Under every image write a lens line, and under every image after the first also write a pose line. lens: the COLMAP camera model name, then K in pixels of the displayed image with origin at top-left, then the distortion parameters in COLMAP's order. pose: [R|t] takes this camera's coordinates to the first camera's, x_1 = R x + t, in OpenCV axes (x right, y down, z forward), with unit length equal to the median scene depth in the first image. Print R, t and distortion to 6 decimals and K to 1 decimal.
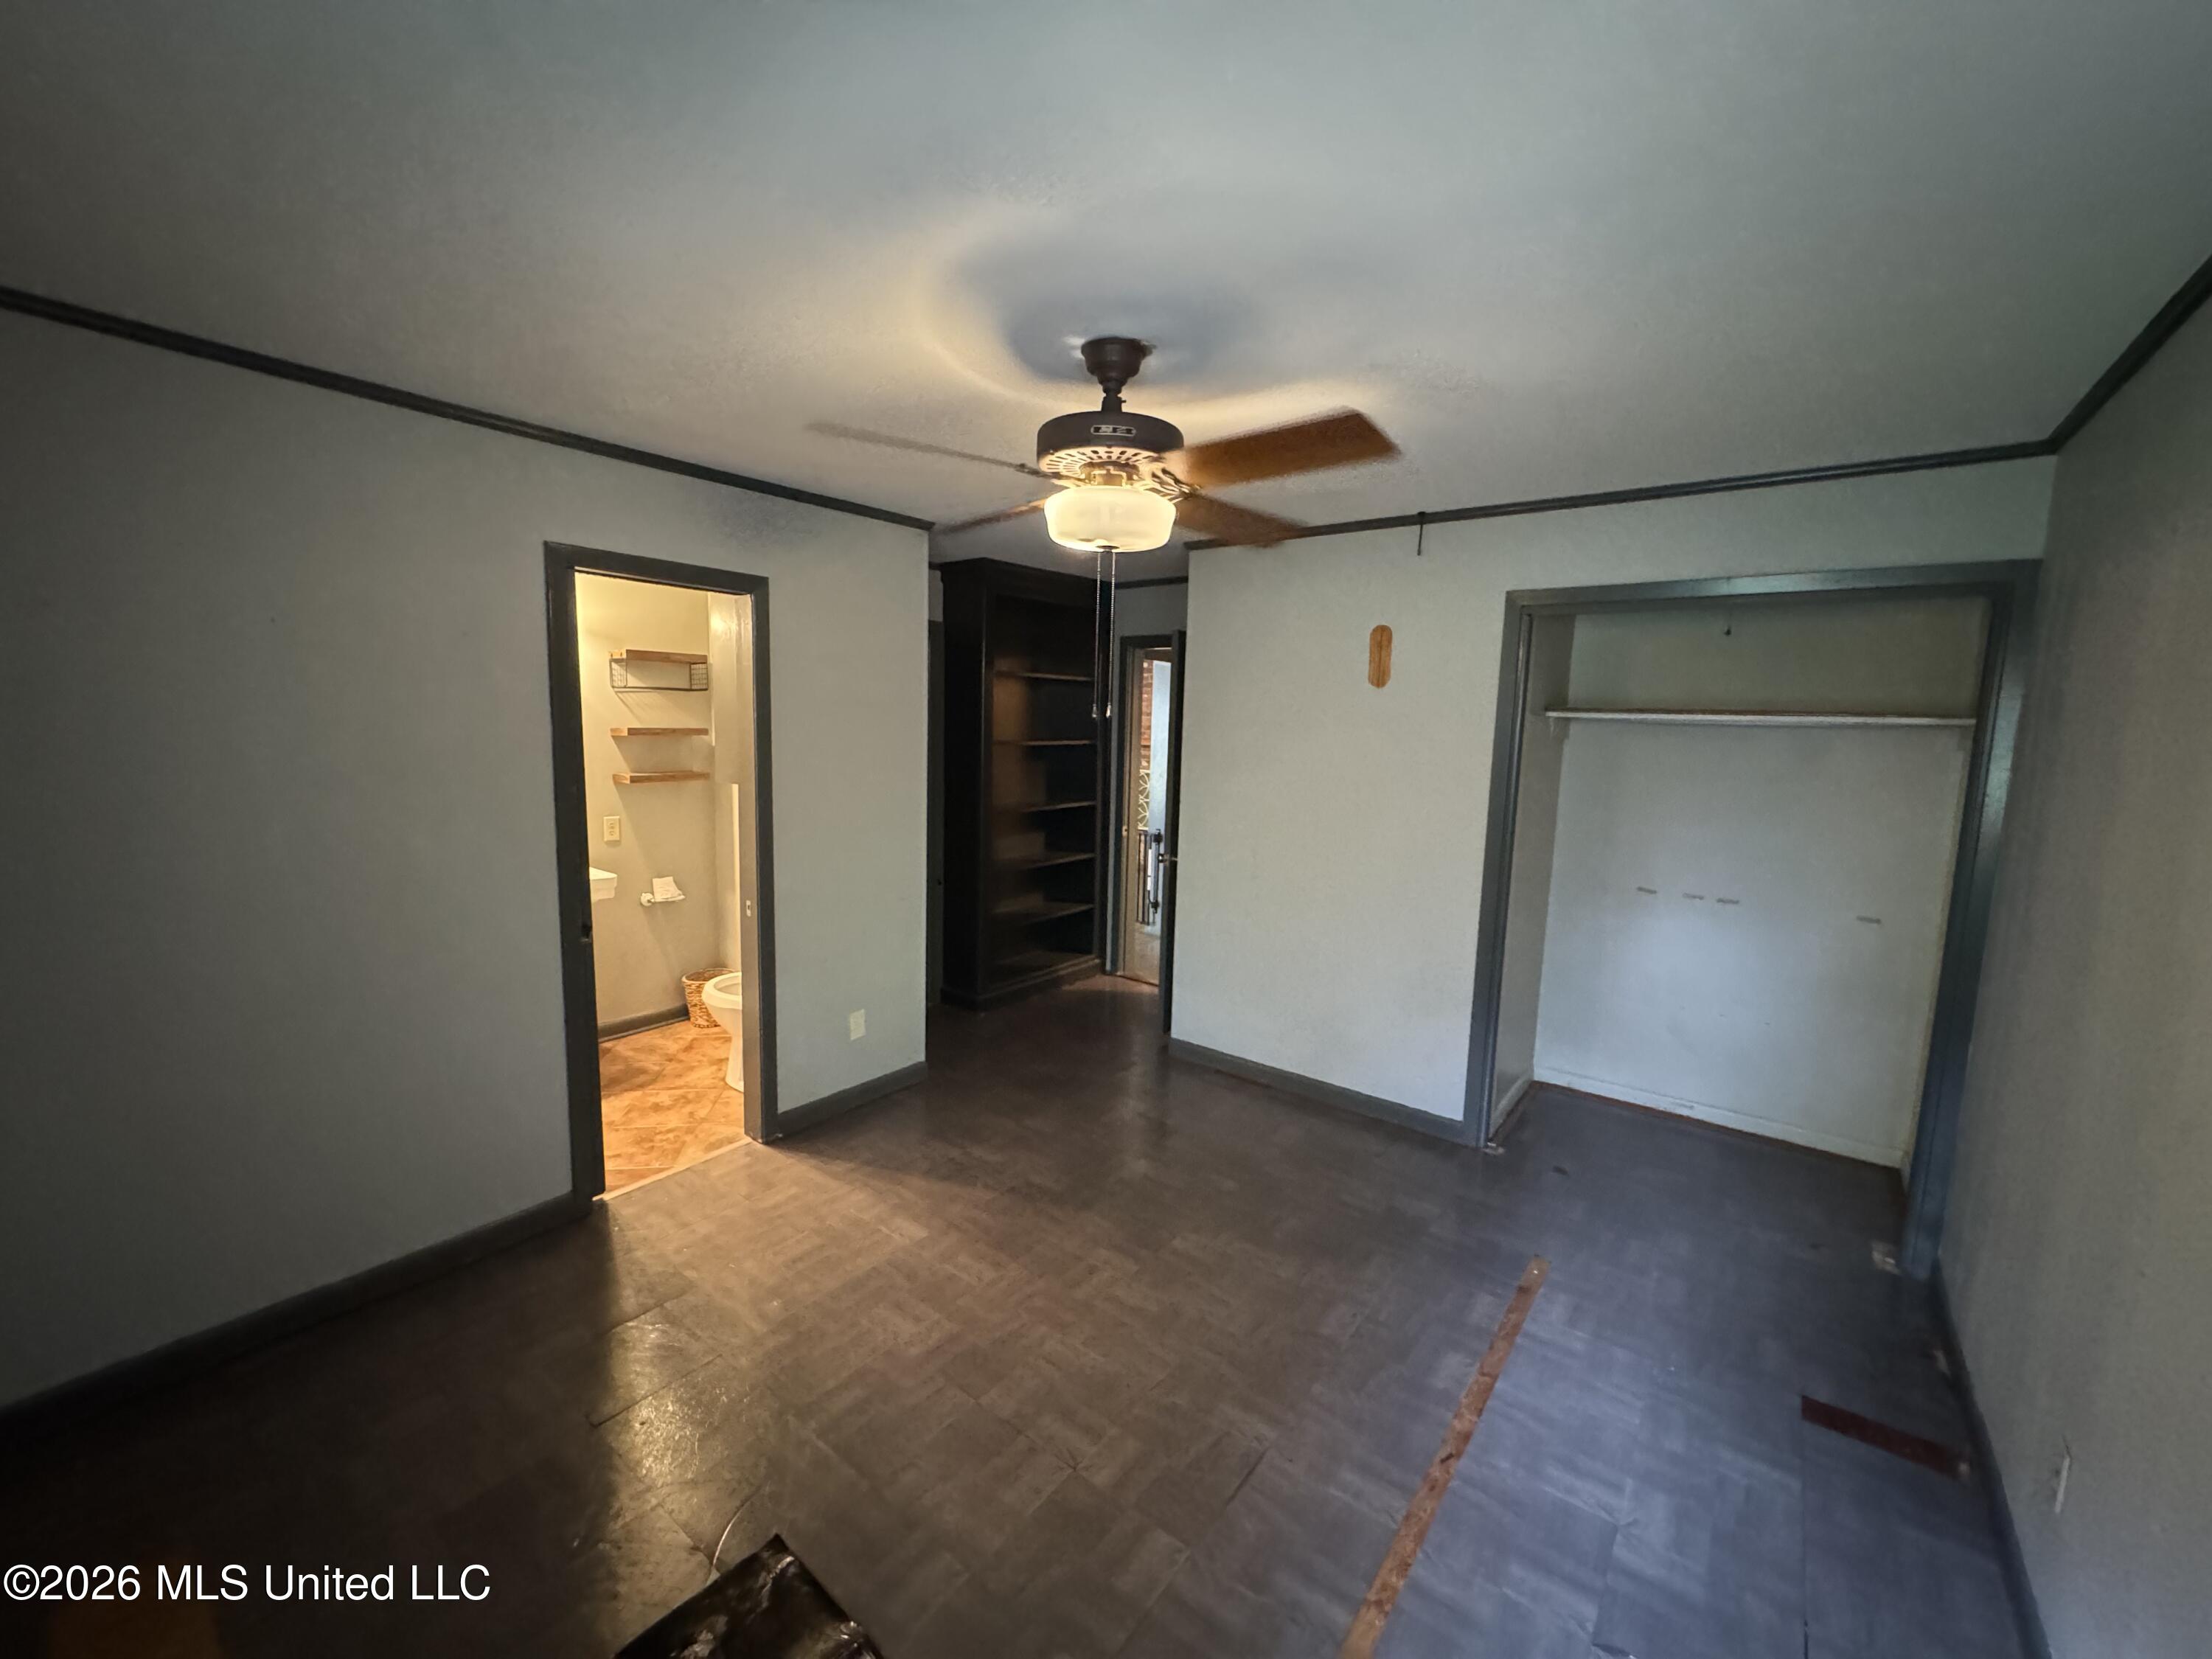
lens RADIAL K [[883.3, 0, 1103.4], [0, 883.3, 828.9], [0, 0, 1]] dist [-0.002976, 0.000645]
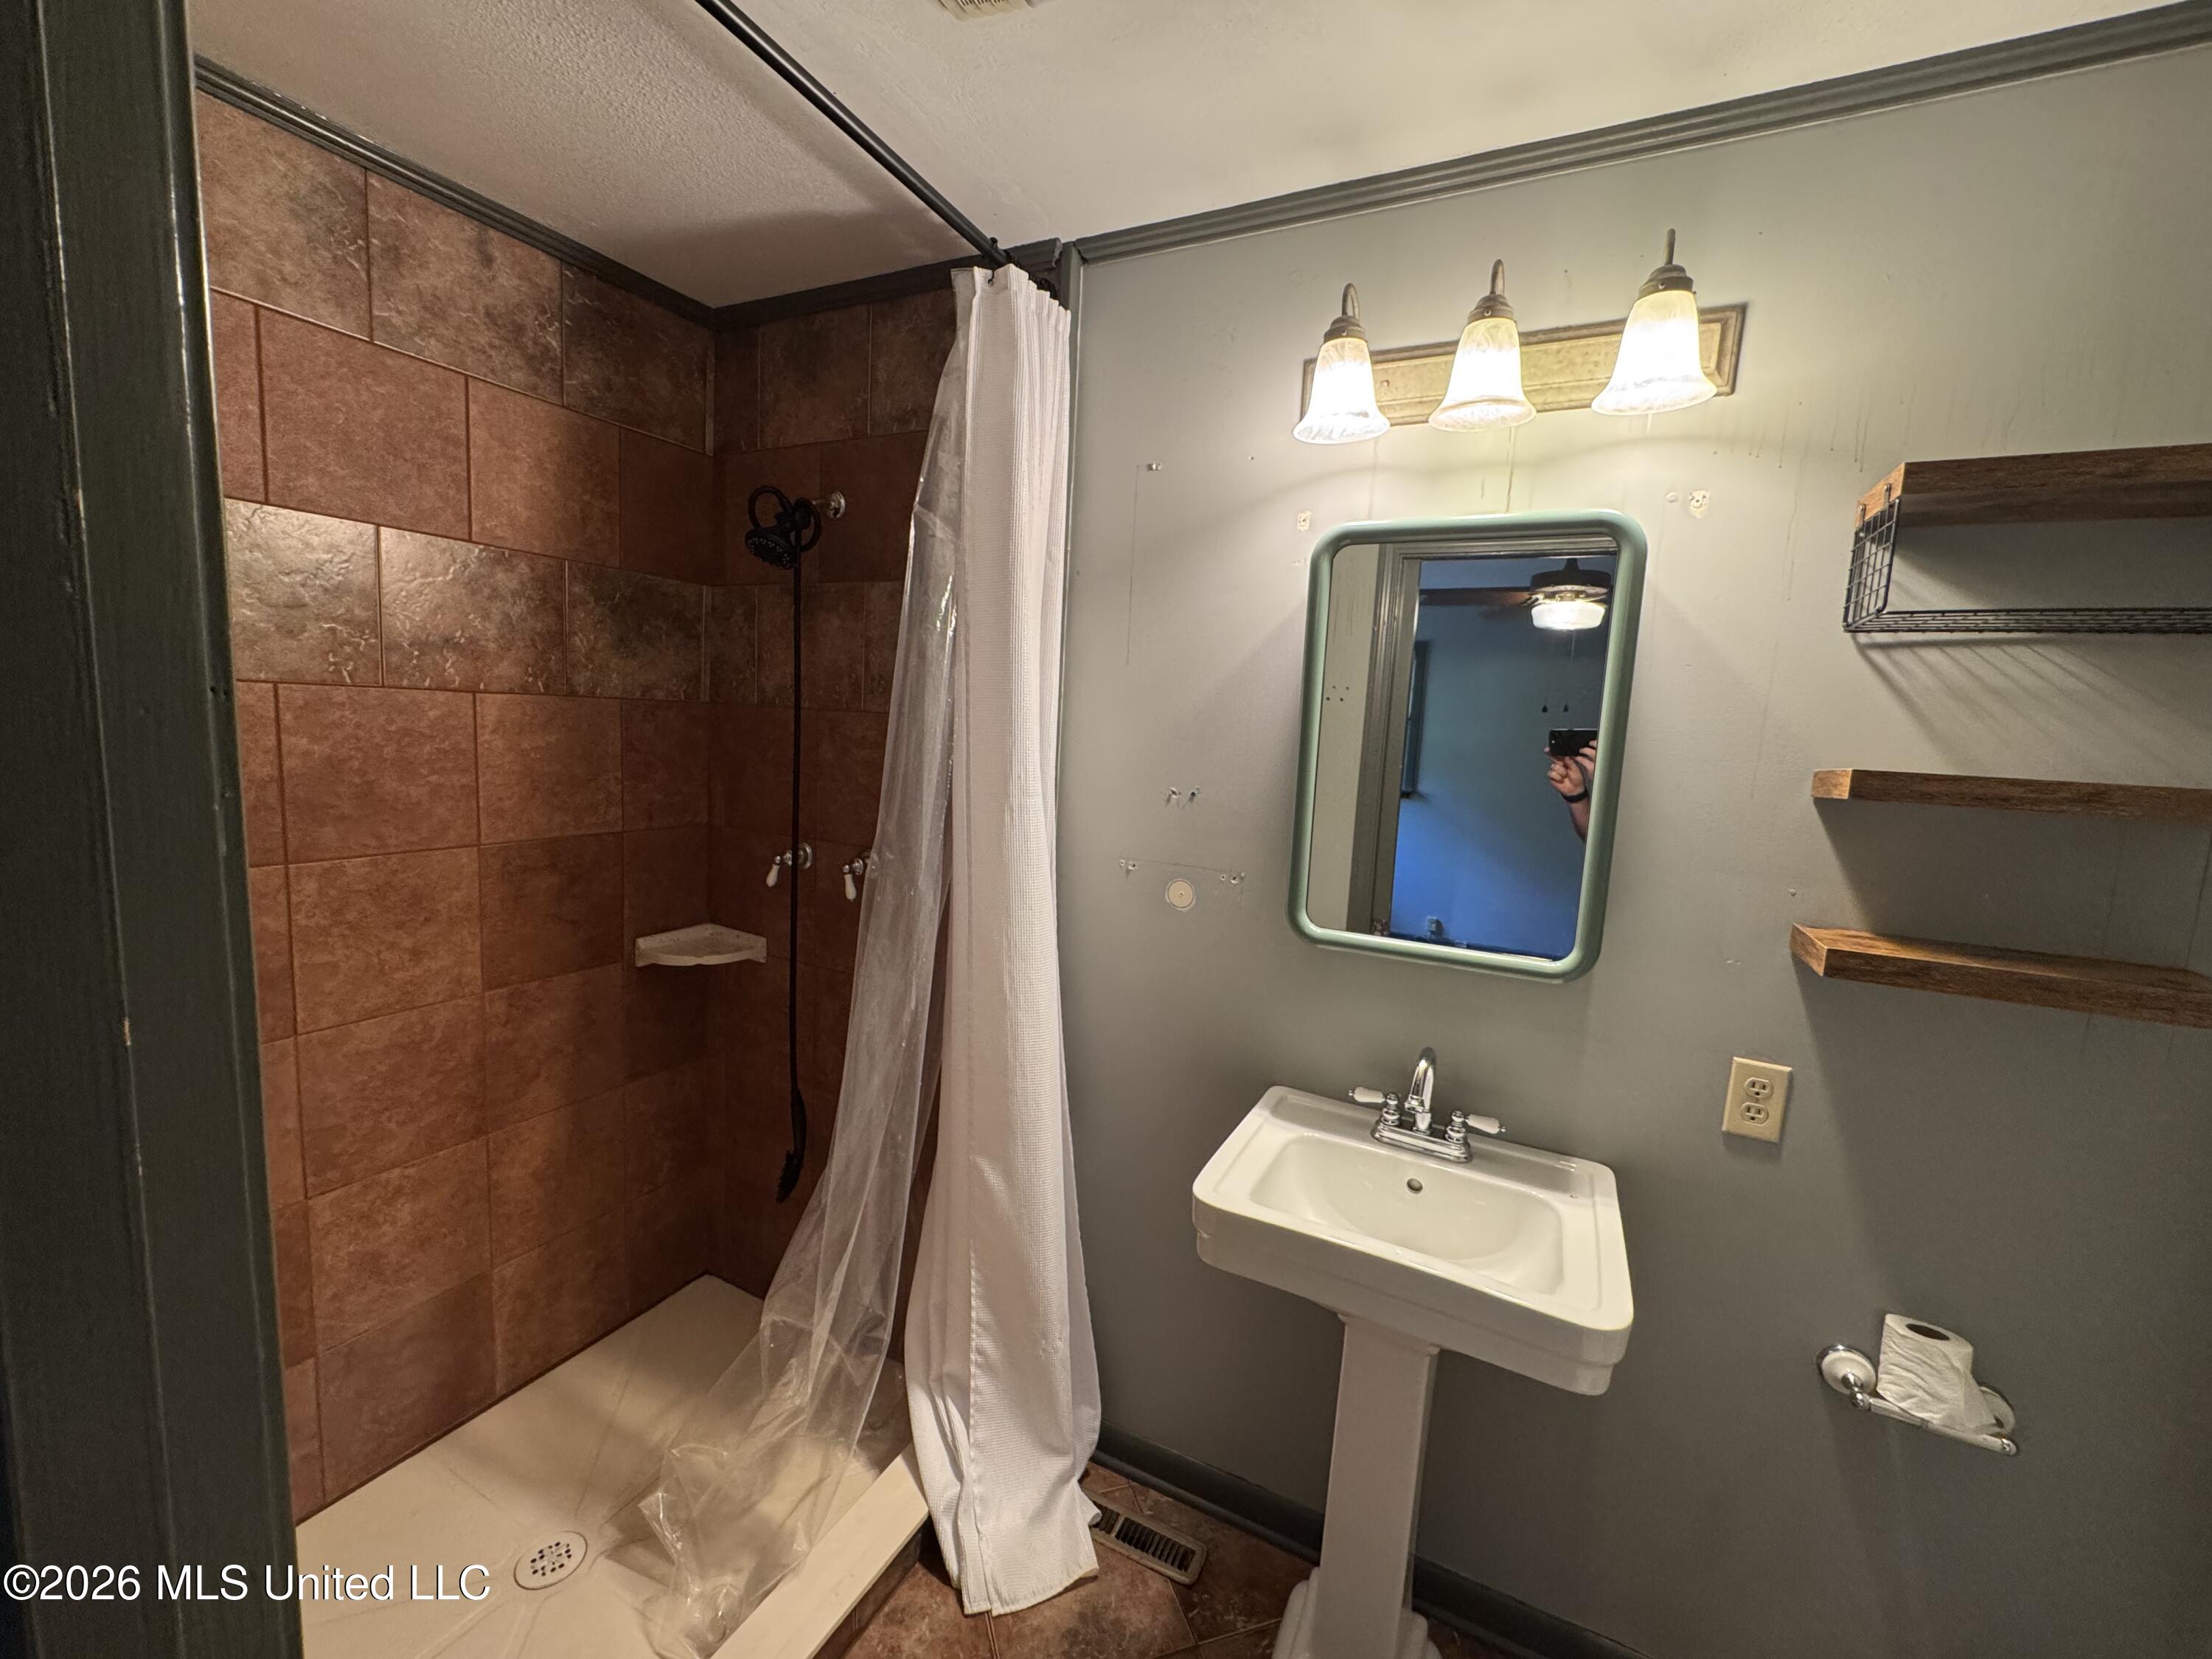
lens RADIAL K [[883.3, 0, 1103.4], [0, 883.3, 828.9], [0, 0, 1]] dist [-0.002976, 0.000645]
pose [[0.186639, 0.102457, -0.977071, -0.311556], [-0.166189, 0.983507, 0.071386, -0.076410], [0.968270, 0.149055, 0.200588, 0.708474]]
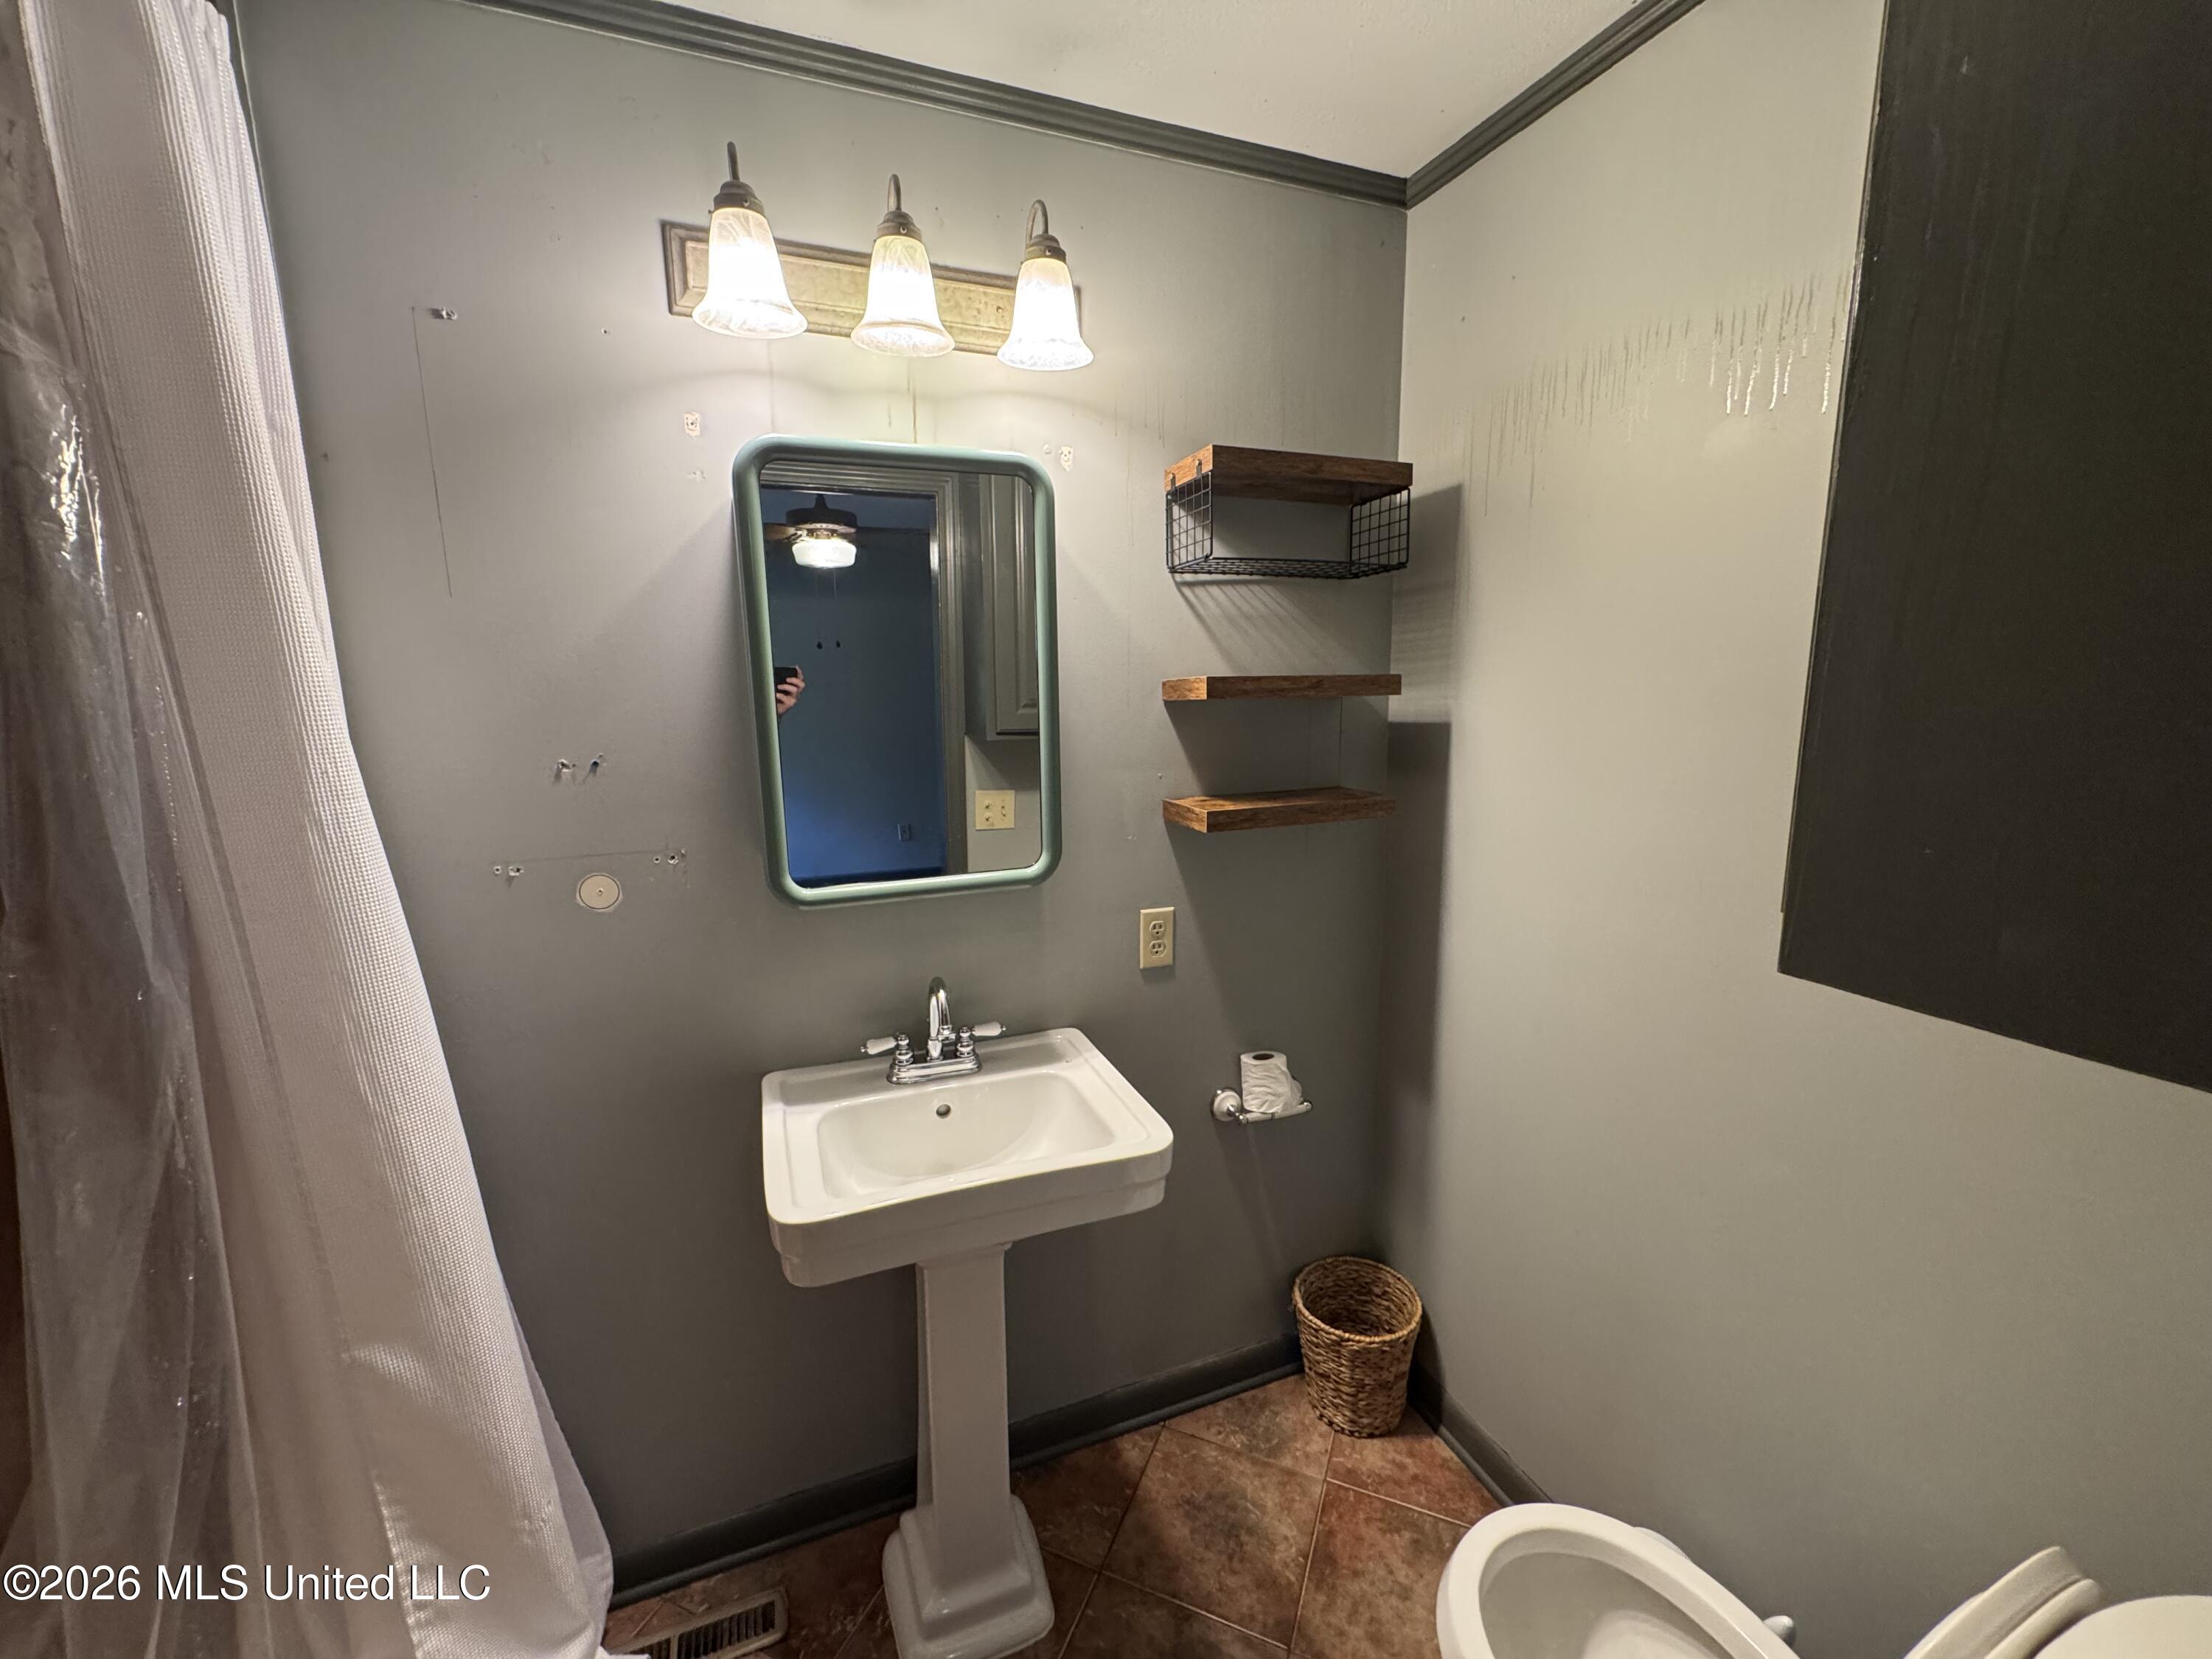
lens RADIAL K [[883.3, 0, 1103.4], [0, 883.3, 828.9], [0, 0, 1]] dist [-0.002976, 0.000645]
pose [[0.854265, 0.051621, -0.517268, -0.375640], [-0.028594, 0.998217, 0.052396, -0.068991], [0.519050, -0.029970, 0.854218, 0.651873]]
